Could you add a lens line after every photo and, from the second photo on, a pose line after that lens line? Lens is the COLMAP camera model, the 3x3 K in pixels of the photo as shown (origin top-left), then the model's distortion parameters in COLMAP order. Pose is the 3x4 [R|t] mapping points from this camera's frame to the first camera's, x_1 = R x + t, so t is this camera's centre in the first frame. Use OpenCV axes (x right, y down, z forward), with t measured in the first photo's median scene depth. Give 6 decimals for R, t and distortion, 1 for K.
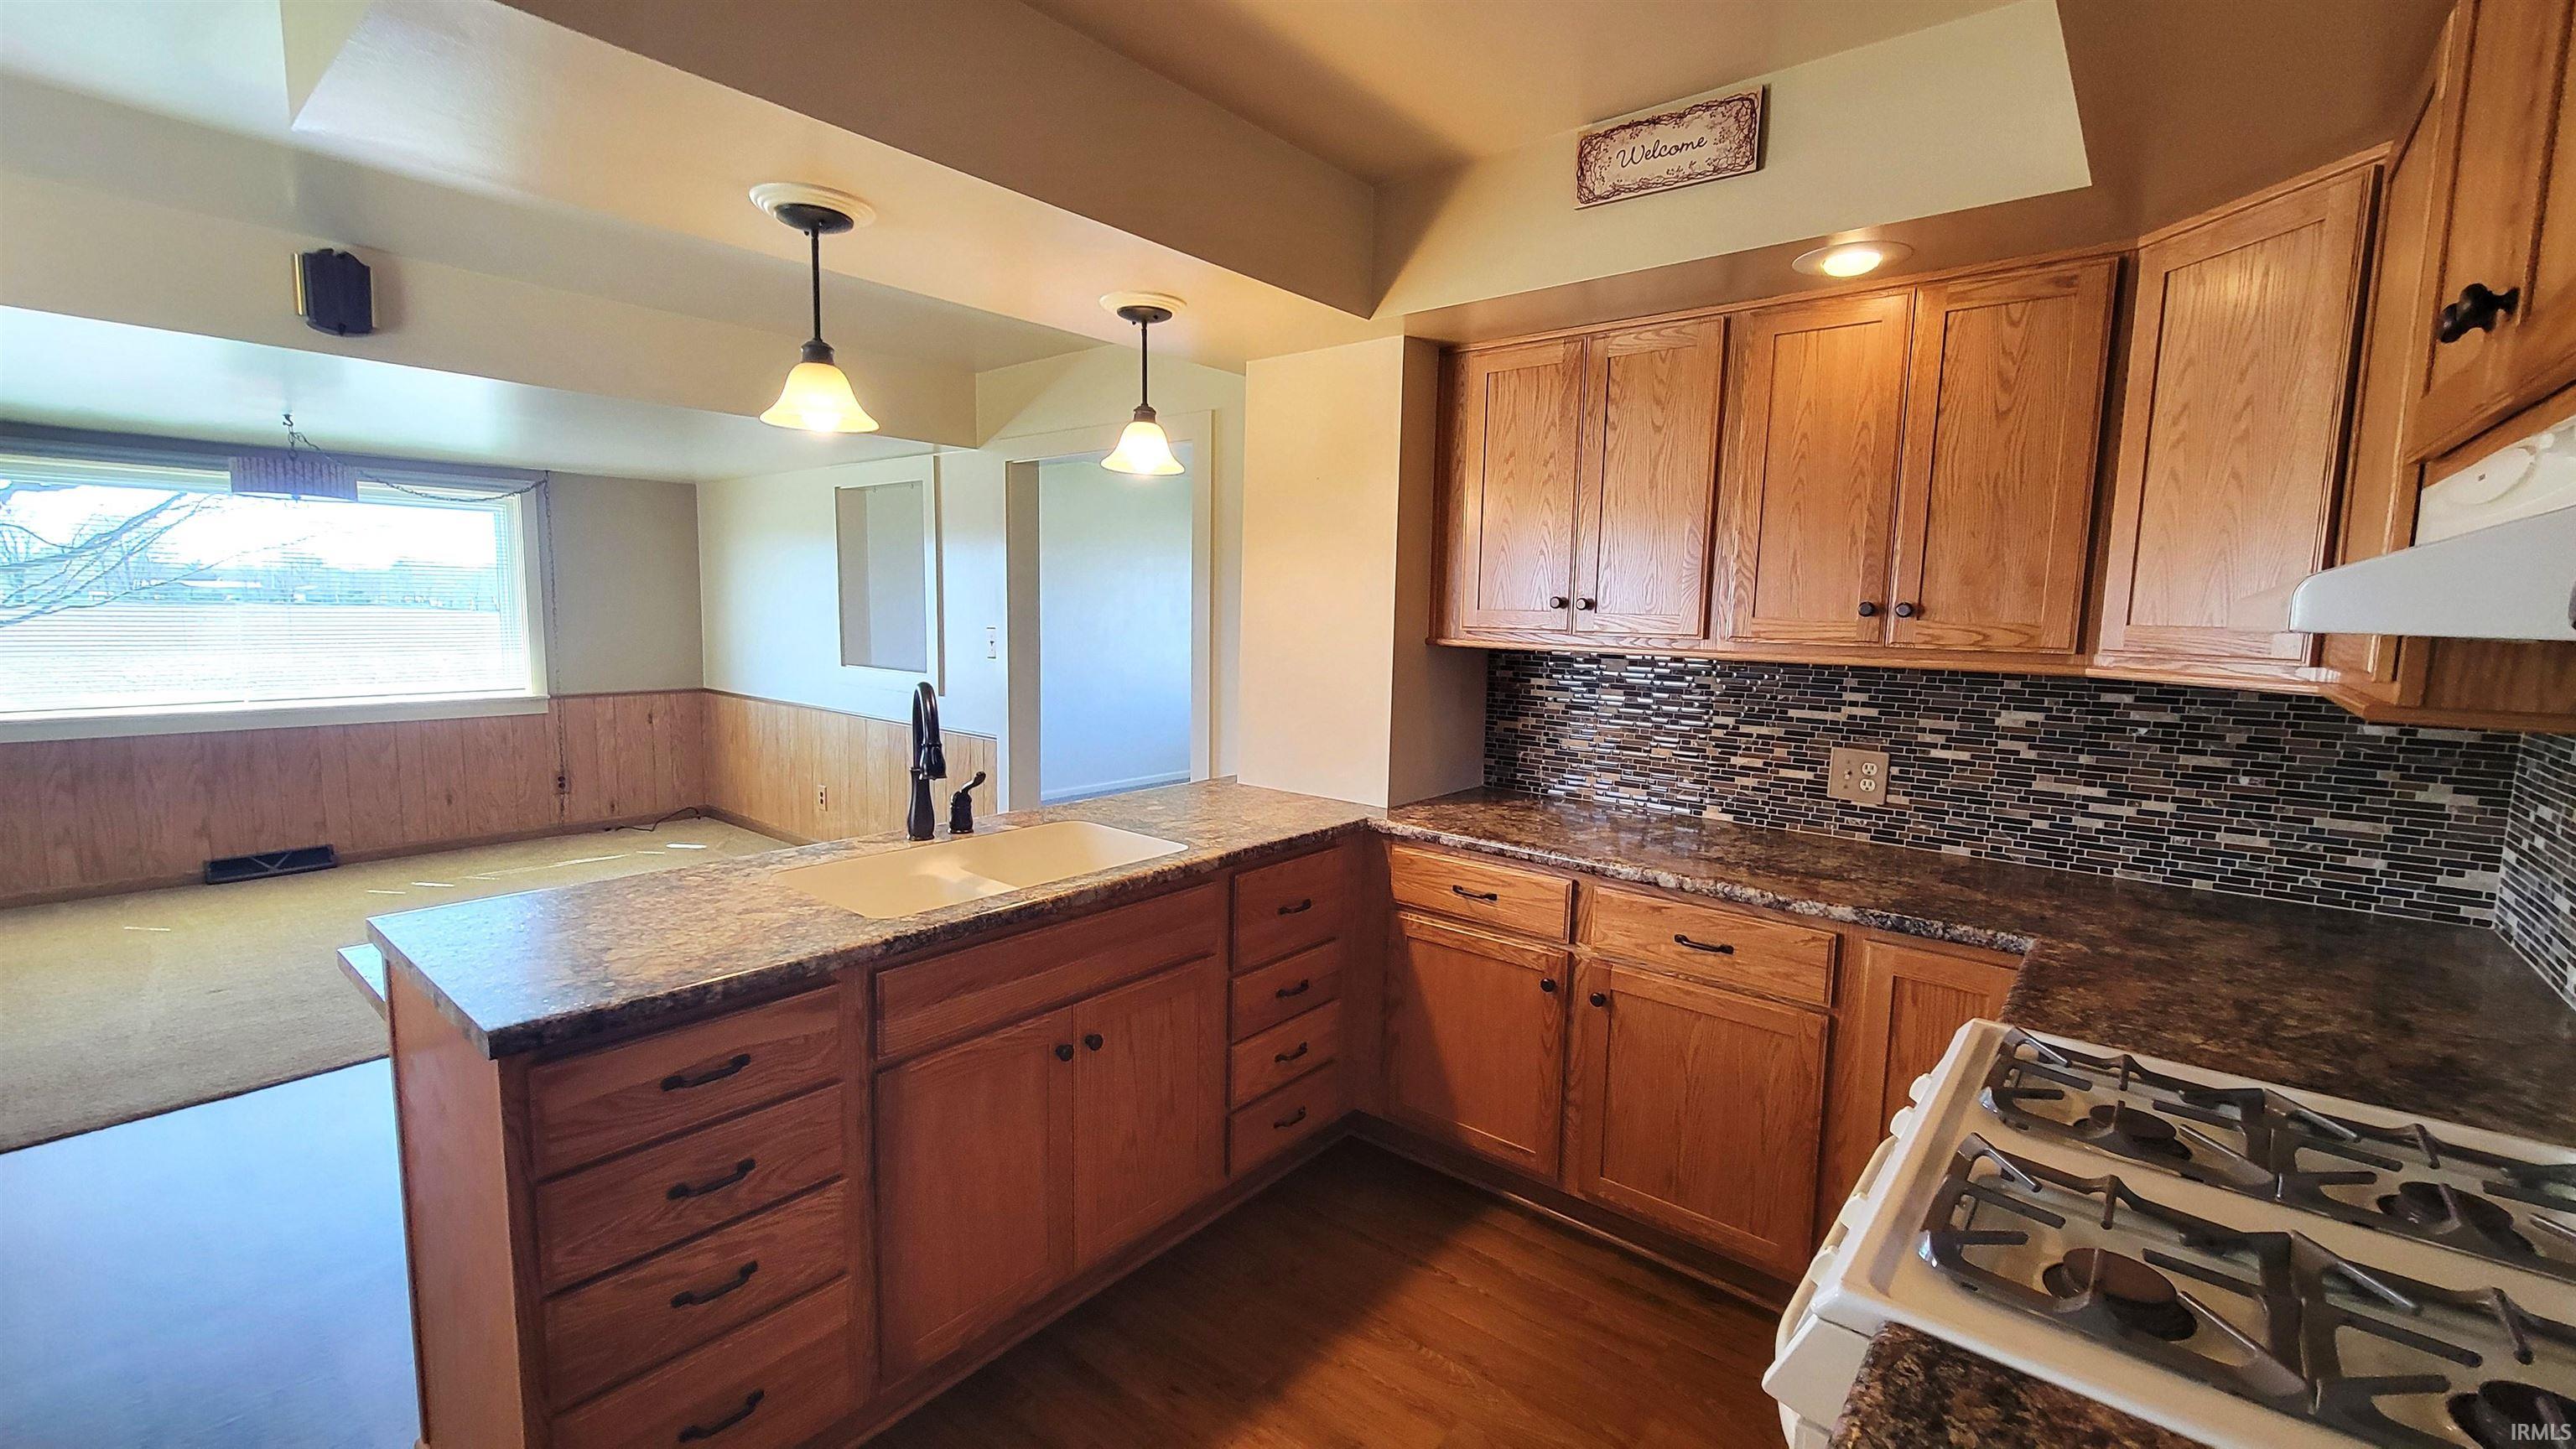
lens RADIAL K [[1052.1, 0, 1288.0], [0, 1052.1, 724.5], [0, 0, 1]] dist [0.003232, -0.003721]
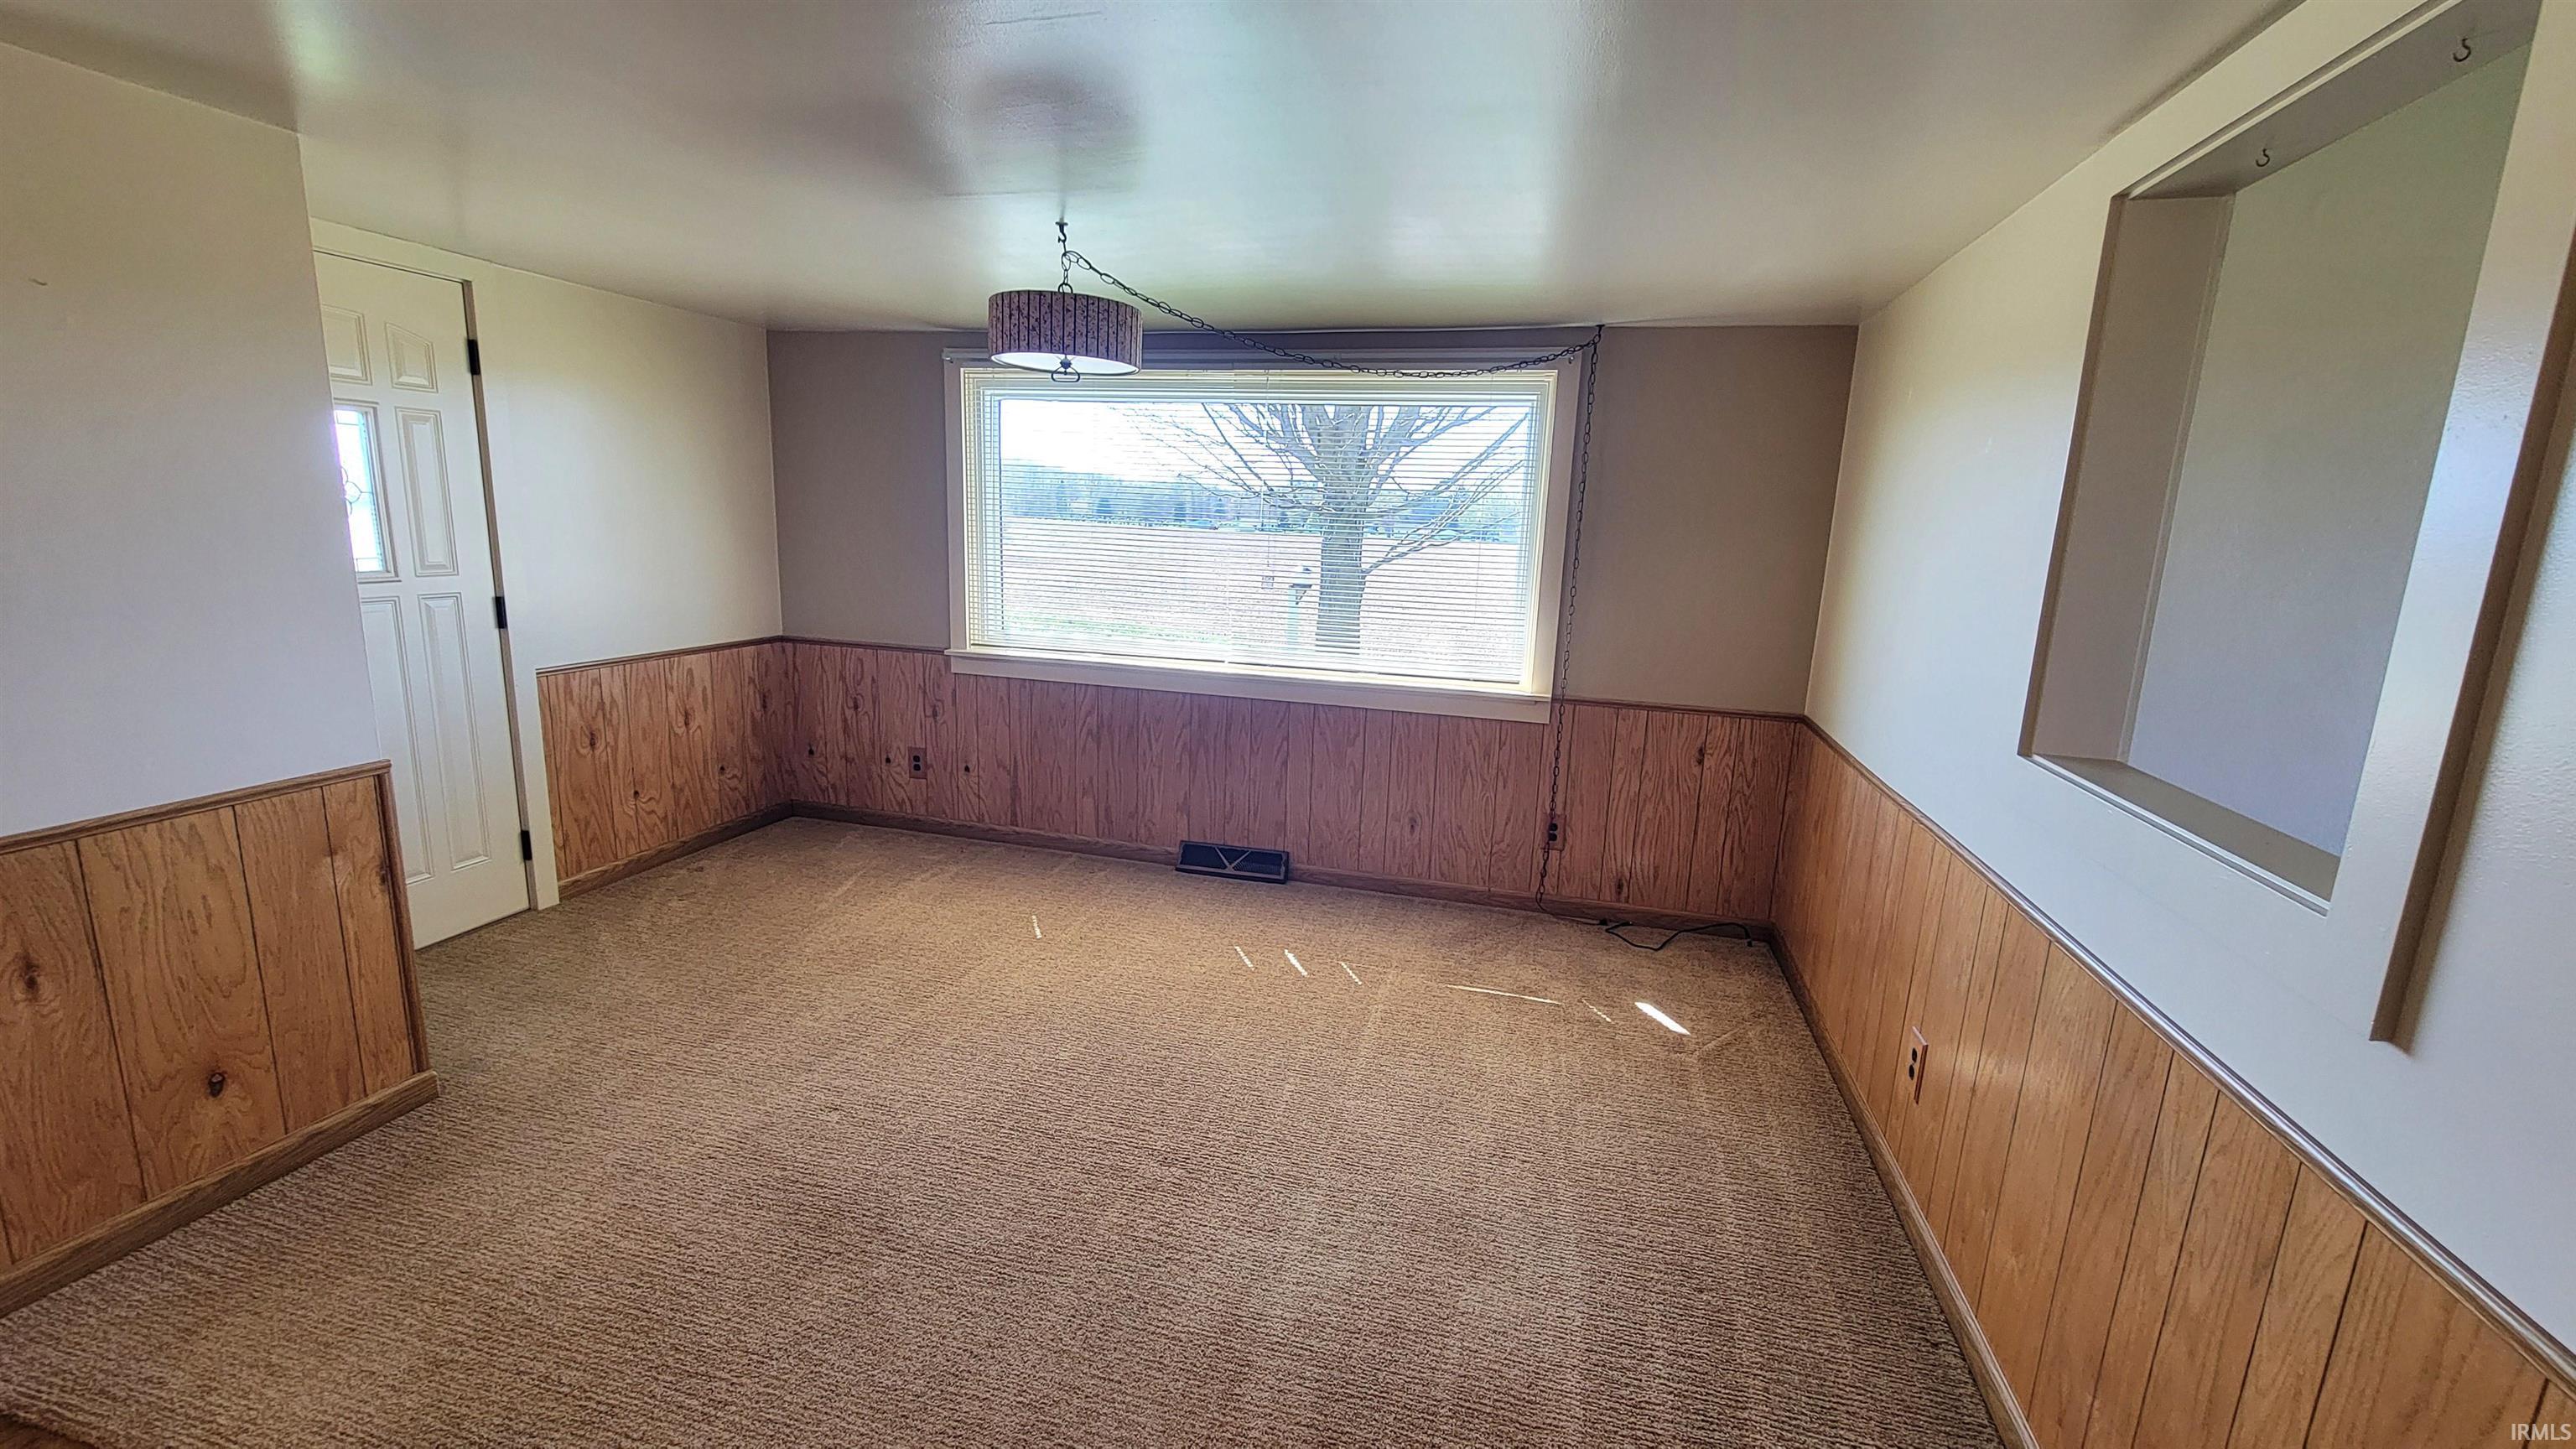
lens RADIAL K [[1052.1, 0, 1288.0], [0, 1052.1, 724.5], [0, 0, 1]] dist [0.003232, -0.003721]
pose [[0.425095, 0.170459, -0.888953, -0.501914], [-0.131394, 0.983326, 0.125722, -0.168597], [0.895561, 0.063360, 0.440405, 1.409161]]
